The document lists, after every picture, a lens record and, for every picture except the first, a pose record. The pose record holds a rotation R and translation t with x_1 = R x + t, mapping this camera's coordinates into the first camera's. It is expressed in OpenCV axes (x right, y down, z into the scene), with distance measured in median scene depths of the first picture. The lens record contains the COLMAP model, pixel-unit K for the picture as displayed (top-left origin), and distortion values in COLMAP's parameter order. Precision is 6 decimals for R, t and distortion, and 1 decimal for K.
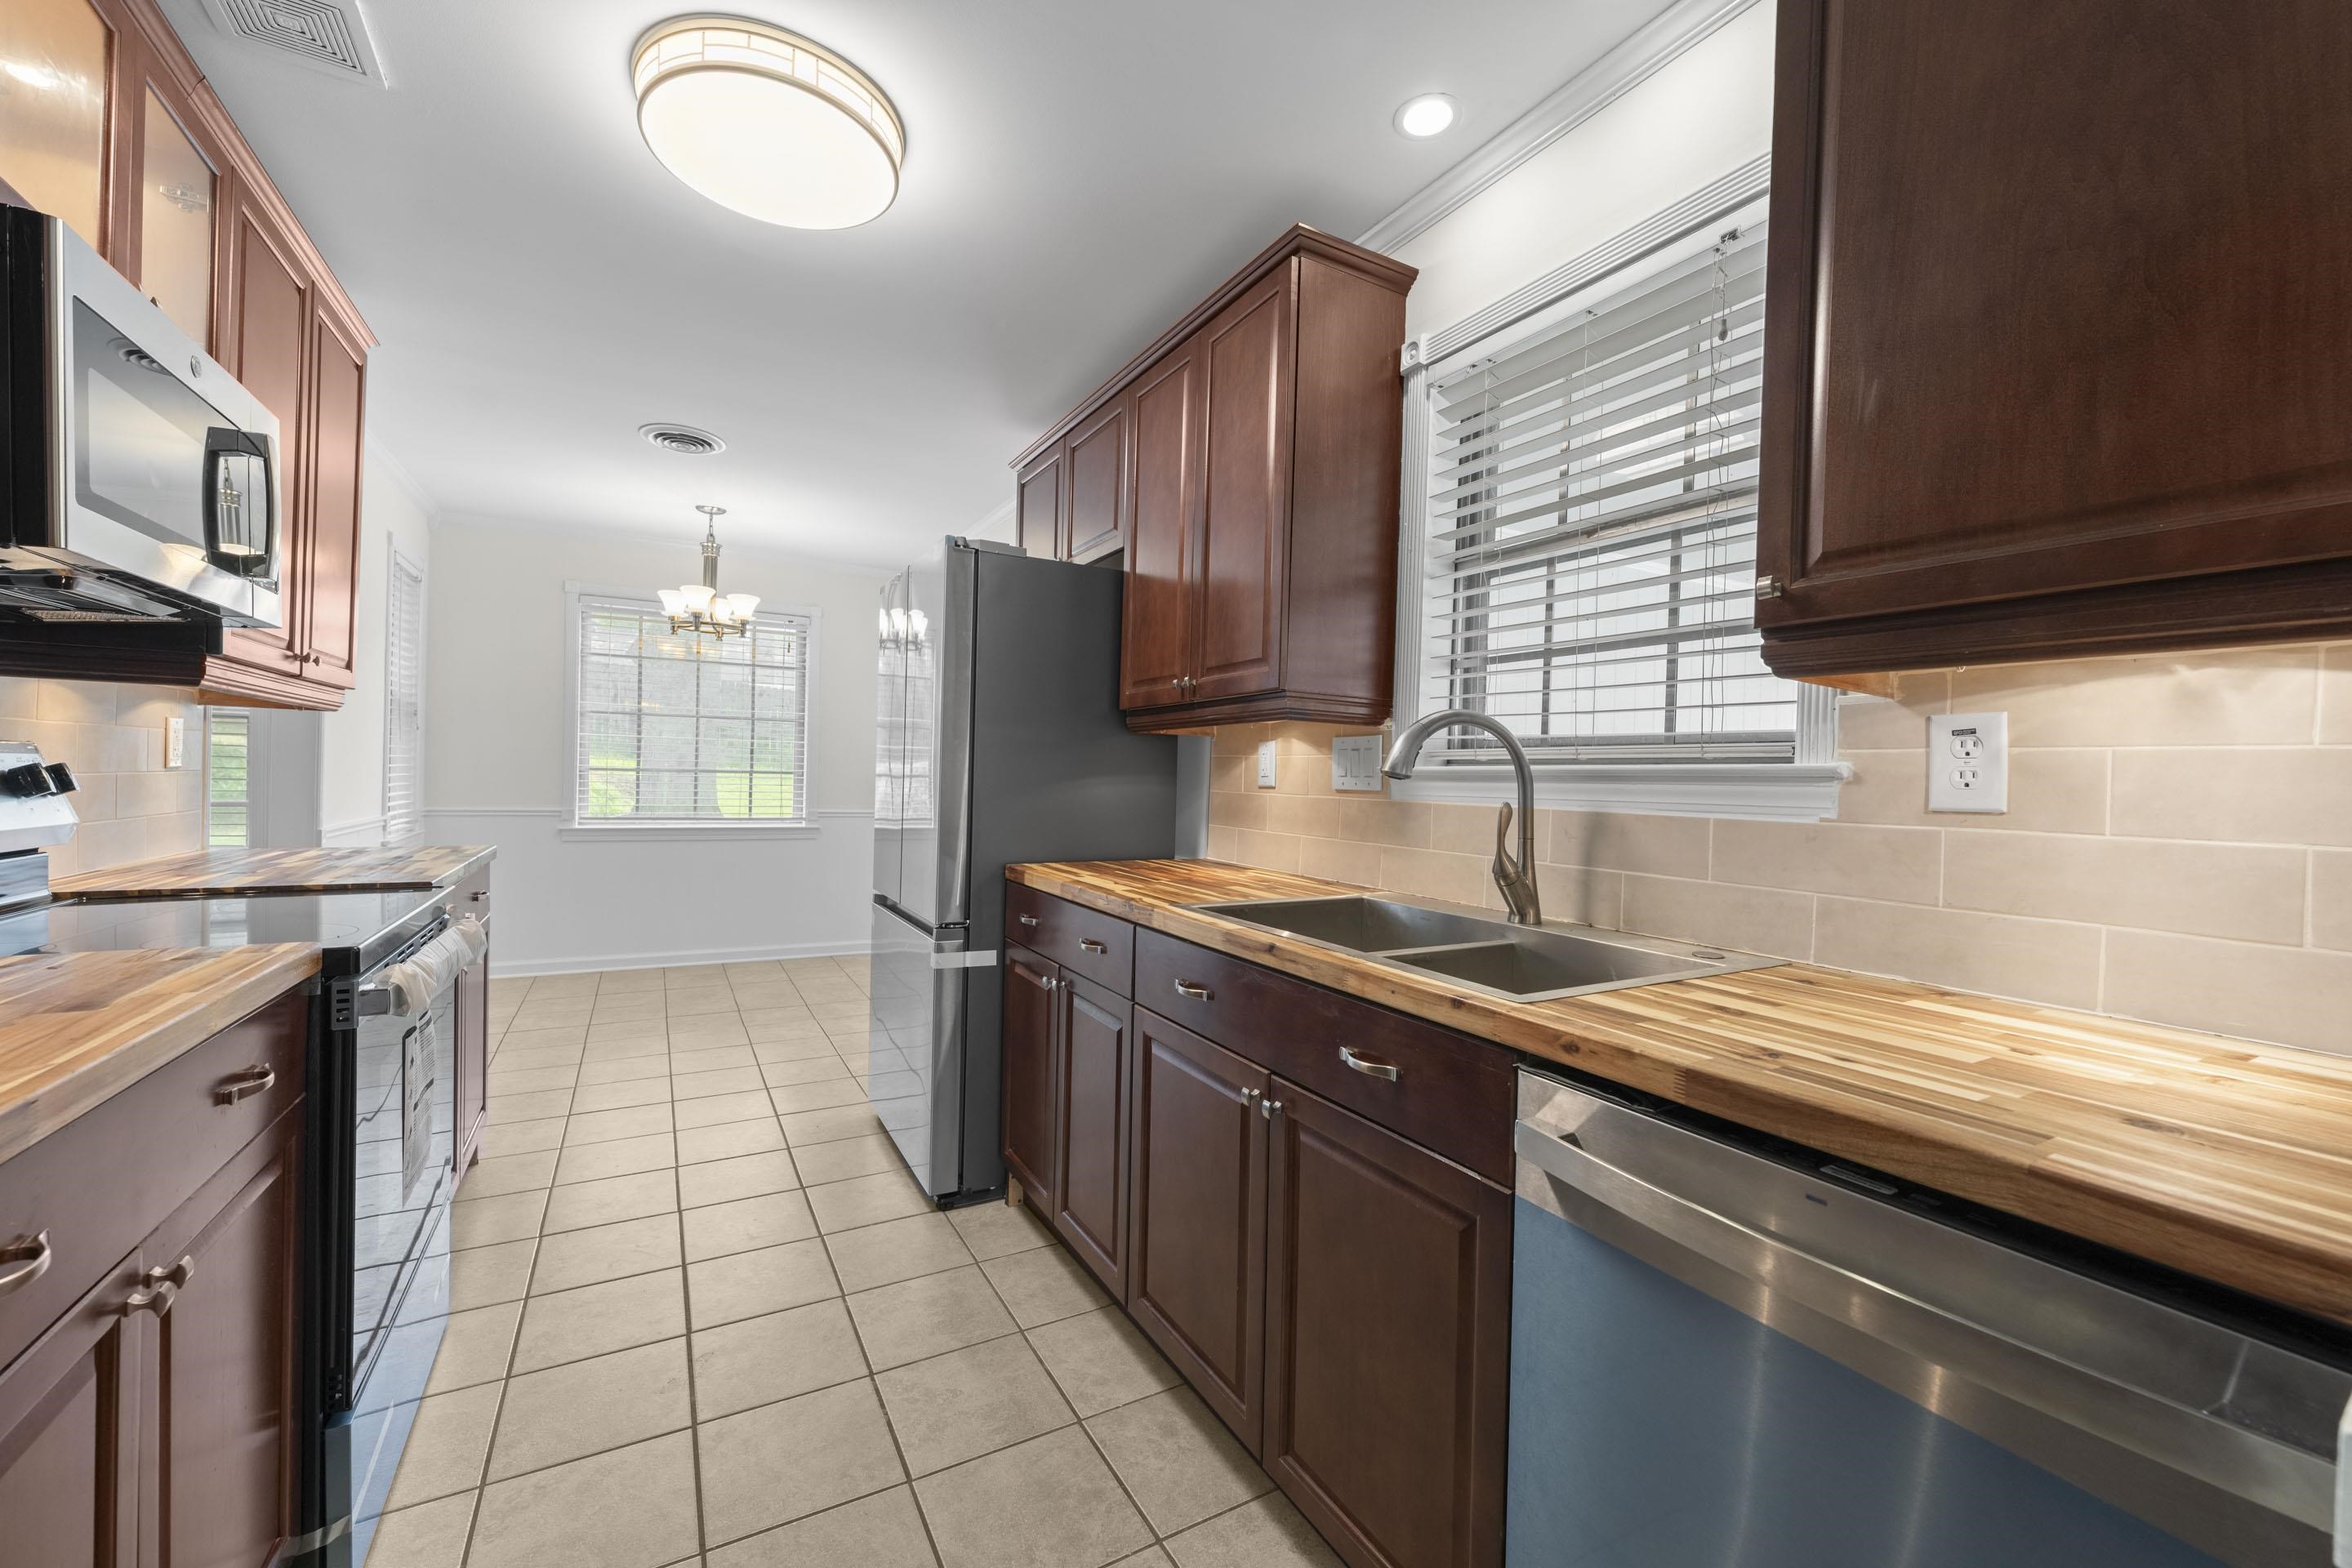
lens RADIAL K [[947.4, 0, 1174.3], [0, 947.4, 777.6], [0, 0, 1]] dist [-0.000546, 0.000045]
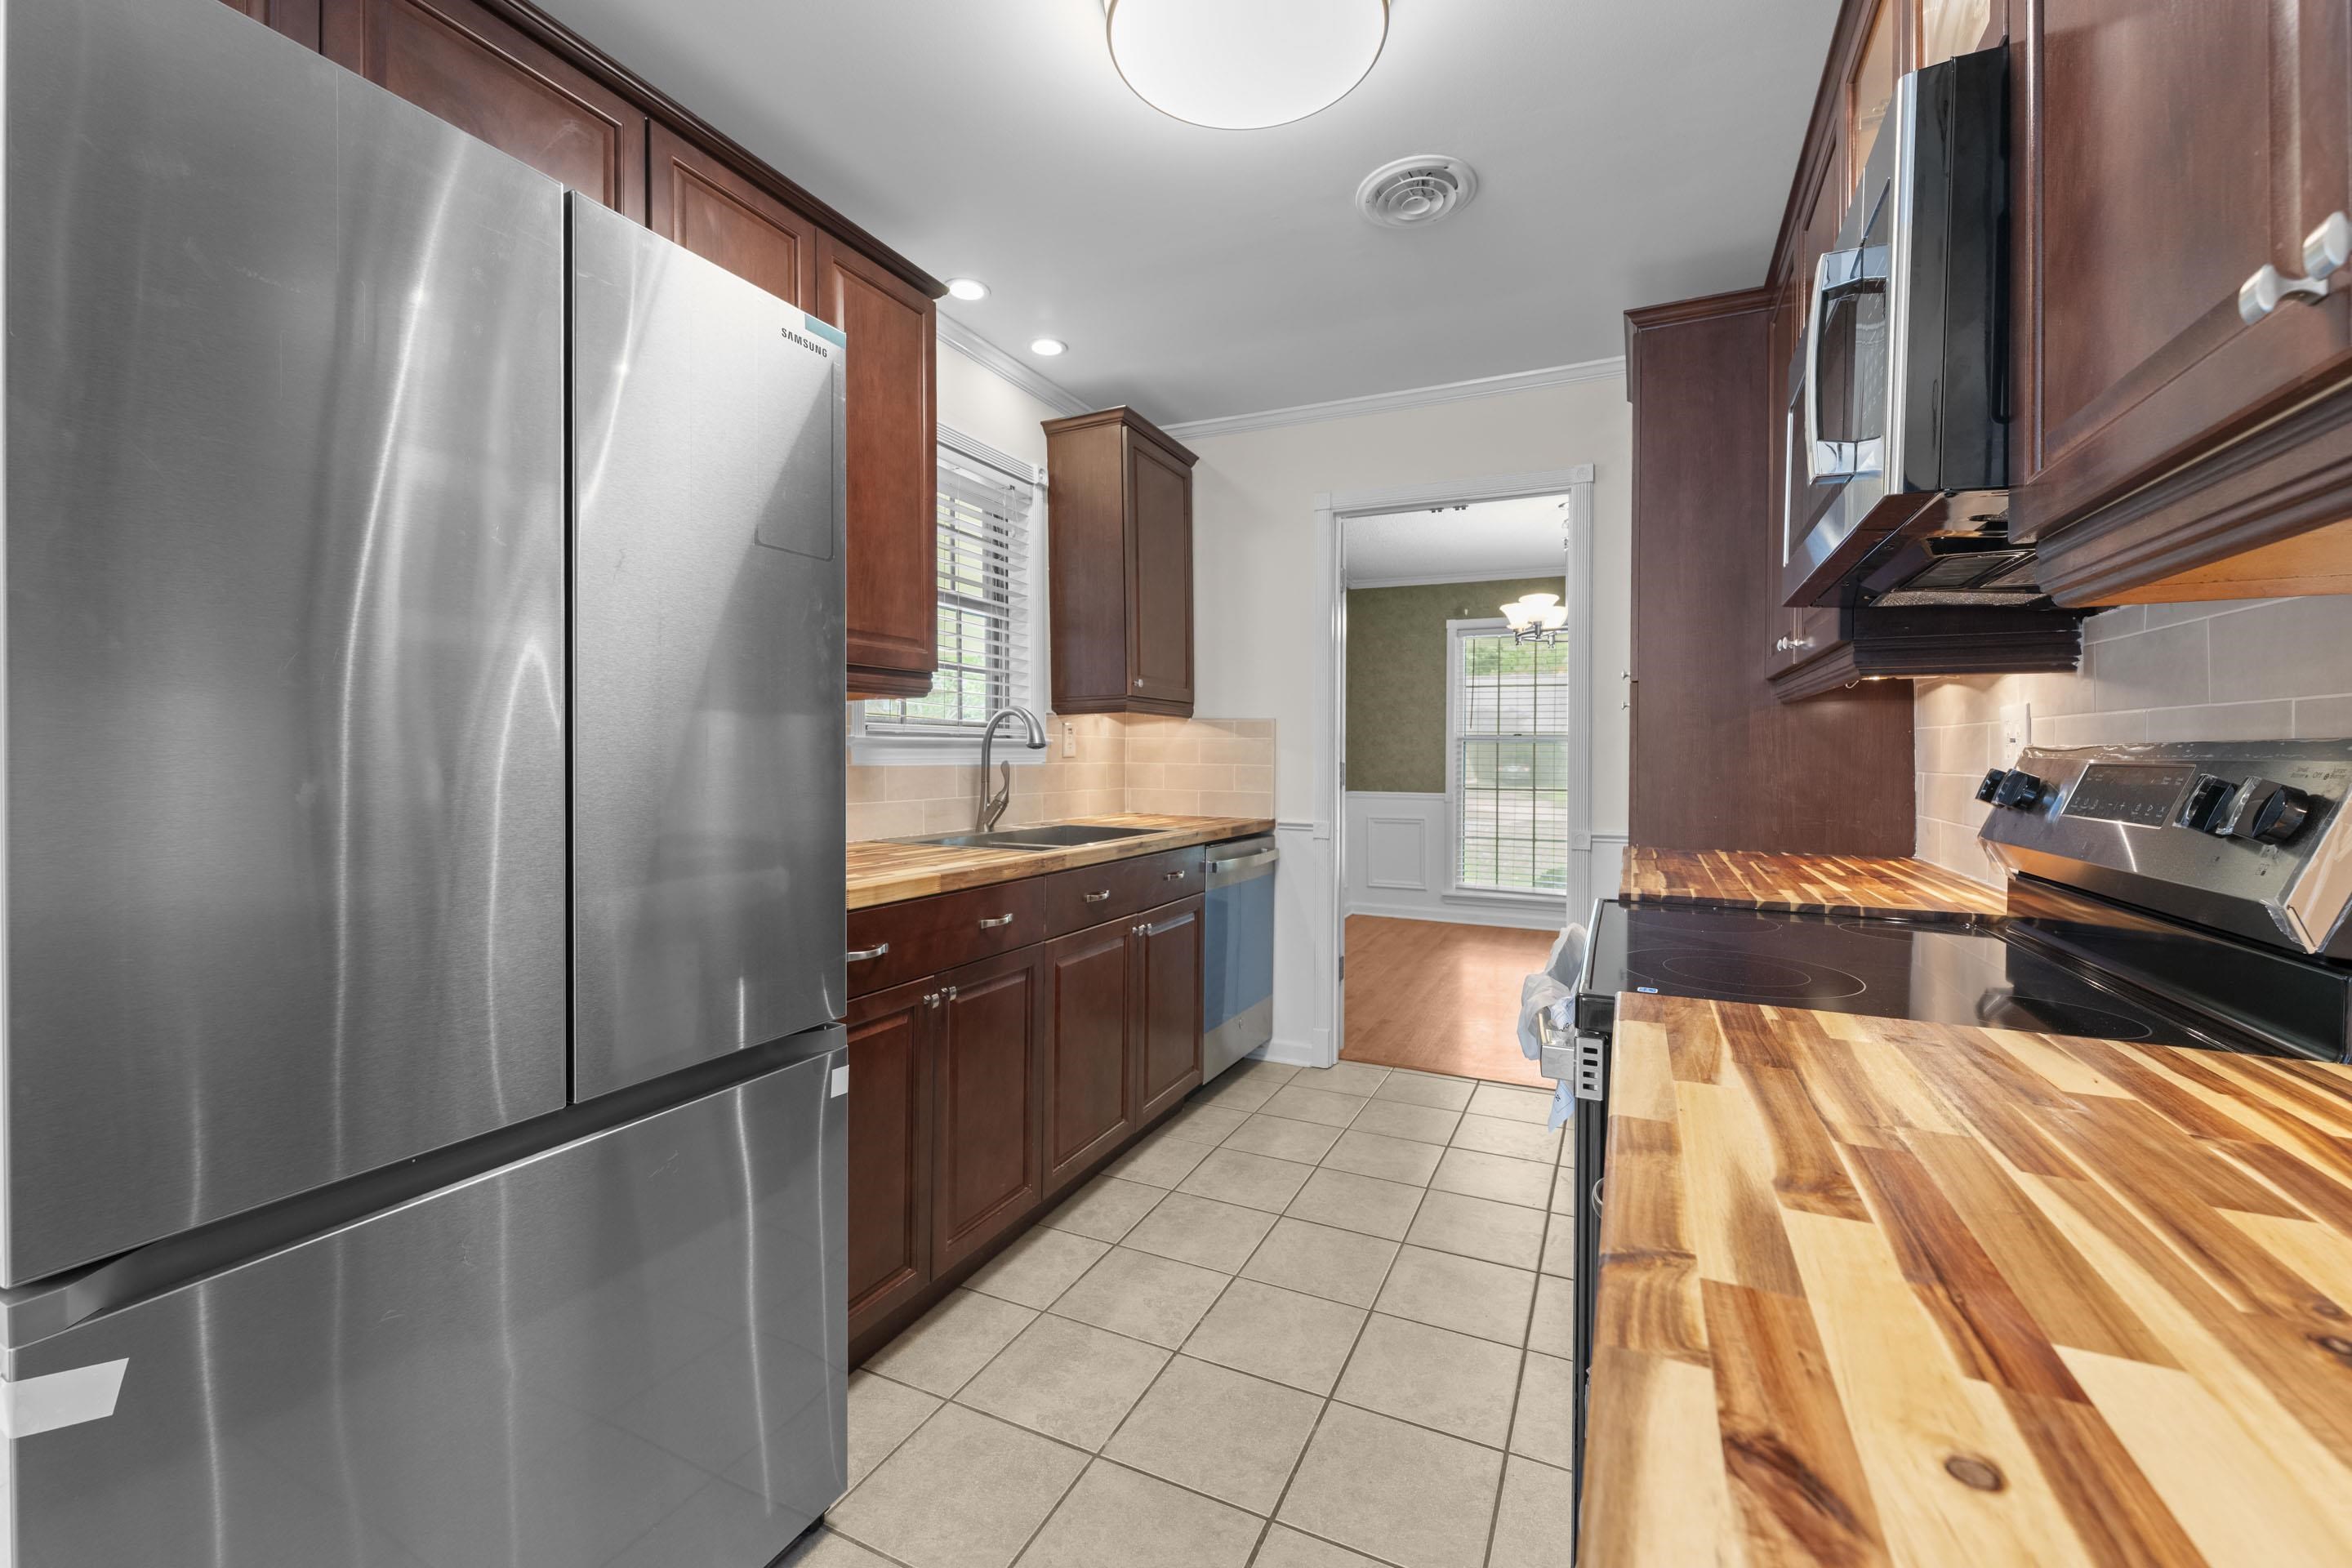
lens RADIAL K [[947.4, 0, 1174.3], [0, 947.4, 777.6], [0, 0, 1]] dist [-0.000546, 0.000045]
pose [[-0.574114, -0.042610, 0.817666, -0.851082], [-0.011878, 0.998973, 0.043718, -0.014950], [-0.818689, 0.015387, -0.574031, 1.201492]]
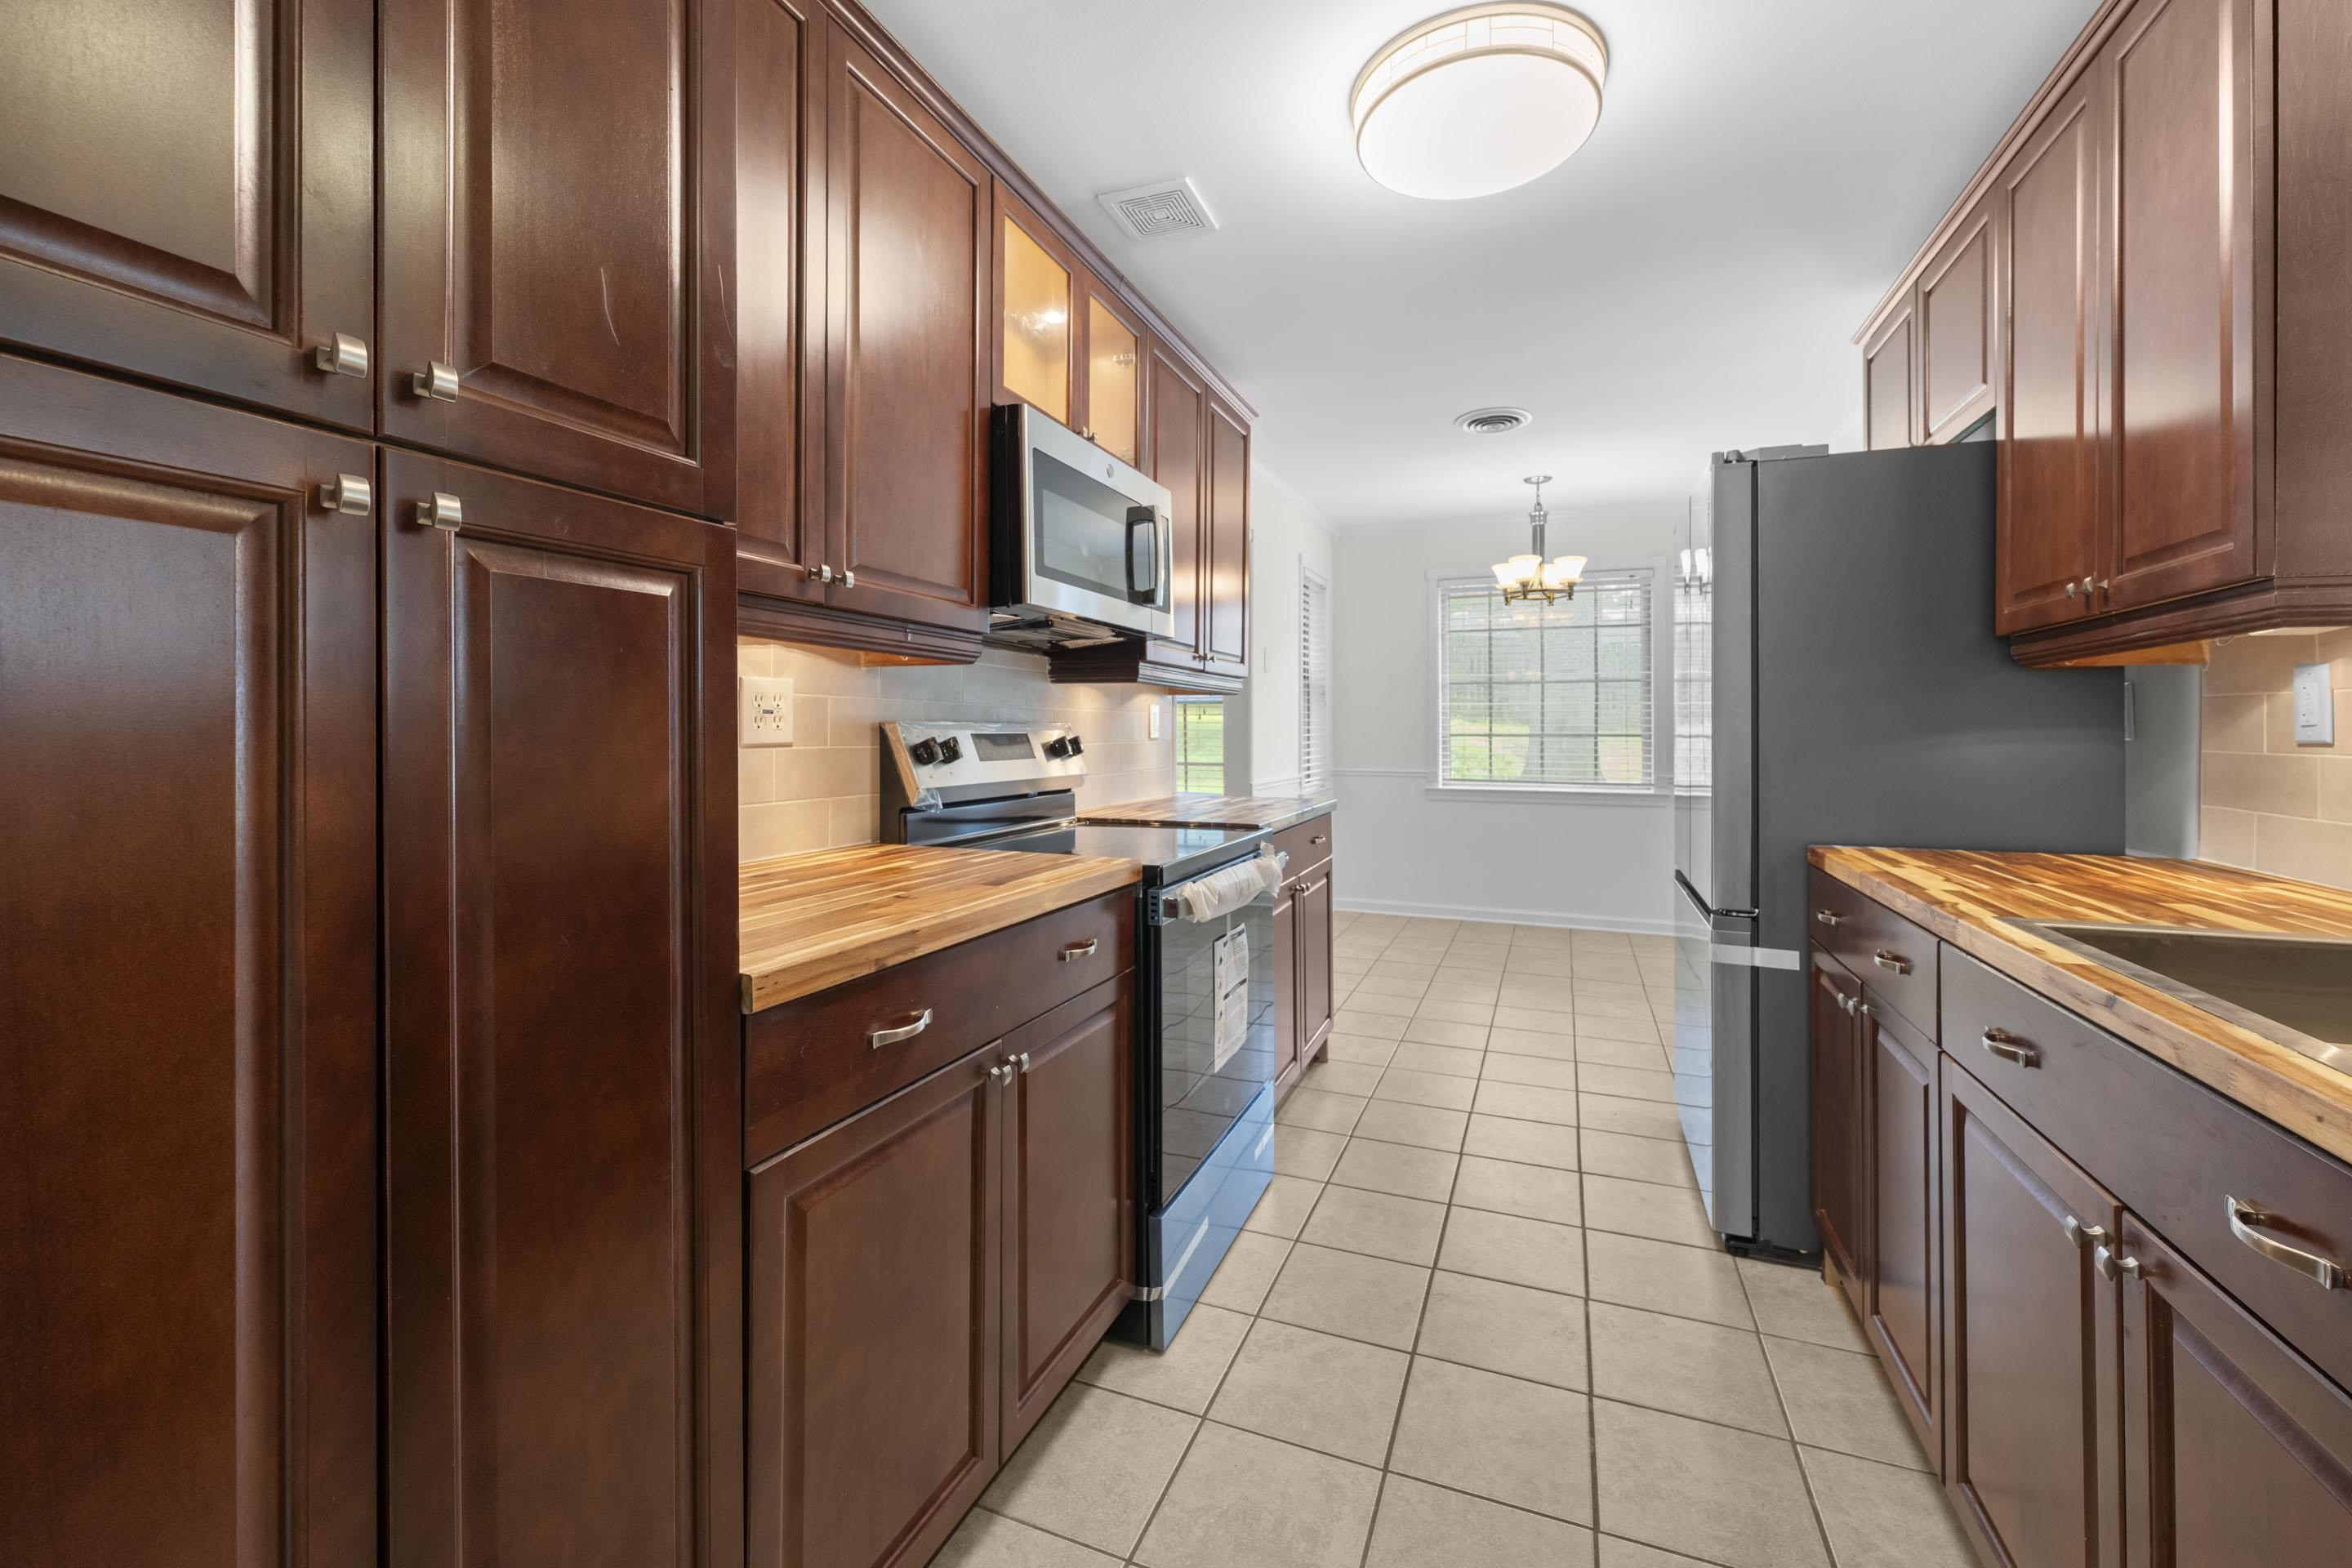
lens RADIAL K [[966.2, 0, 1167.1], [0, 966.2, 719.1], [0, 0, 1]] dist [-0.000430, -0.000384]
pose [[0.618577, -0.031061, -0.785110, 0.135258], [0.011673, 0.999471, -0.030345, 0.004955], [0.785638, 0.009606, 0.618612, 0.078659]]
